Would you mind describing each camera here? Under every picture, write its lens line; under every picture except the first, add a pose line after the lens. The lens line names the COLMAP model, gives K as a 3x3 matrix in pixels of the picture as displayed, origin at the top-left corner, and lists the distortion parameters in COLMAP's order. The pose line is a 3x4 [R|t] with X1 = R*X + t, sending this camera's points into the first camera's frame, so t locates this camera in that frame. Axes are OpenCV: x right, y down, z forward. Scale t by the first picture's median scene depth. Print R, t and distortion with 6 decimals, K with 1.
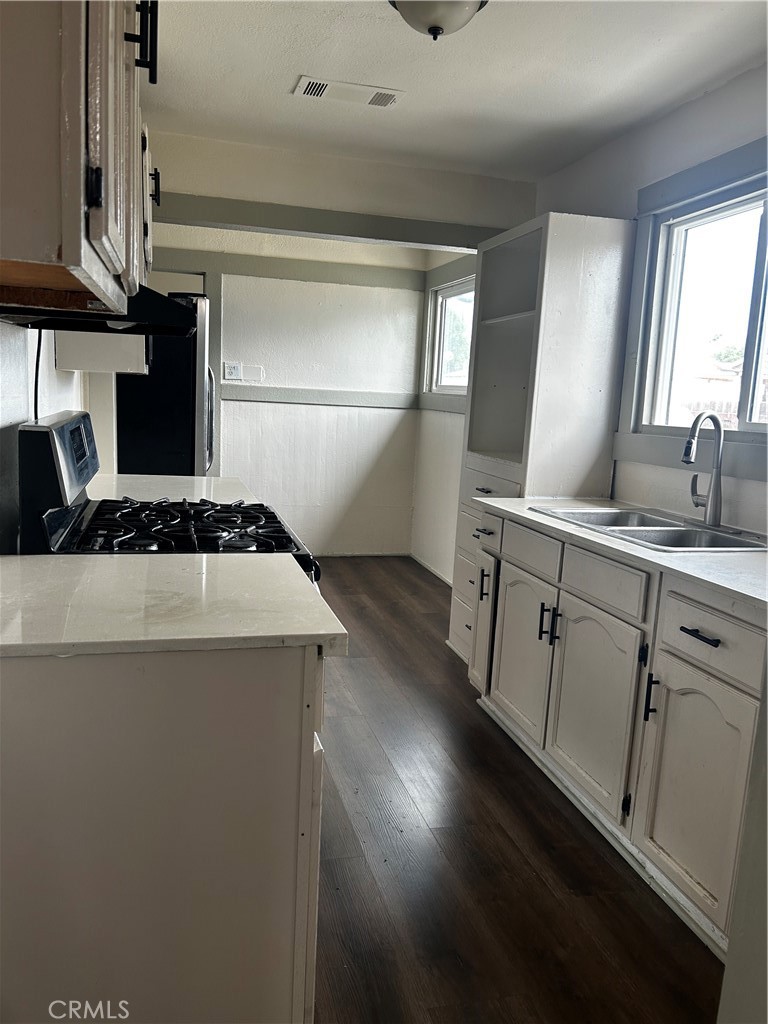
lens RADIAL K [[771.8, 0, 381.2], [0, 771.8, 513.6], [0, 0, 1]] dist [0.050708, -0.053426]
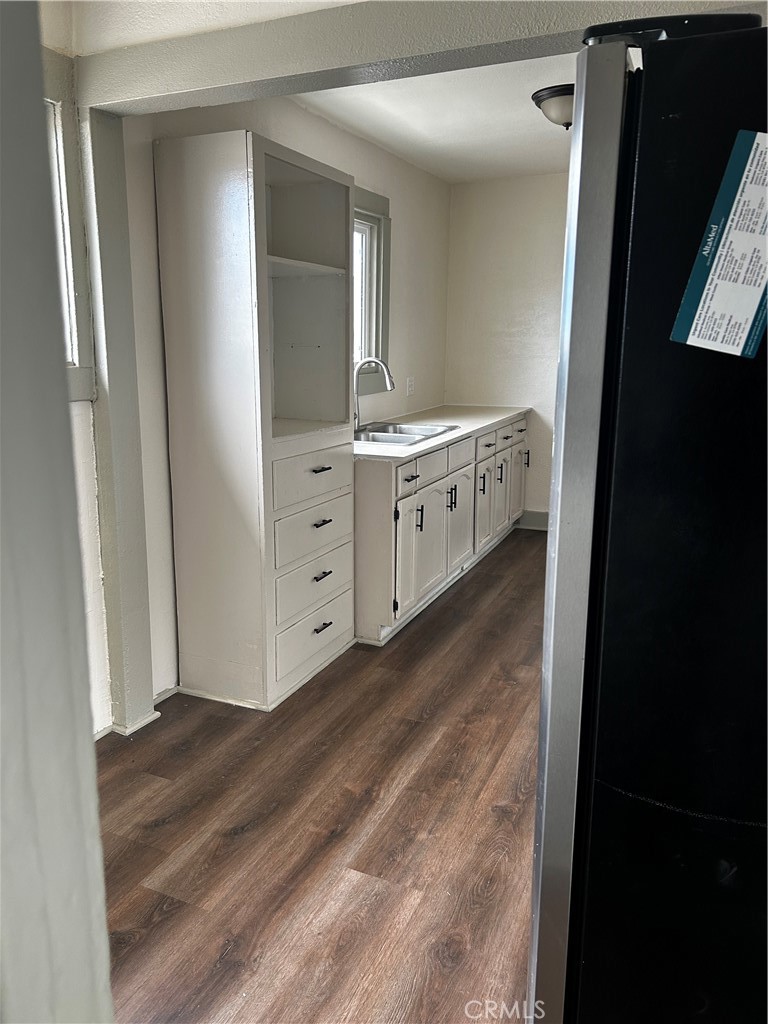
lens RADIAL K [[771.8, 0, 379.2], [0, 771.8, 508.4], [0, 0, 1]] dist [0.050708, -0.053426]
pose [[-0.782362, -0.184537, 0.594858, -0.552870], [0.050153, 0.933330, 0.355498, -0.366259], [-0.620802, 0.307962, -0.720947, 2.012922]]
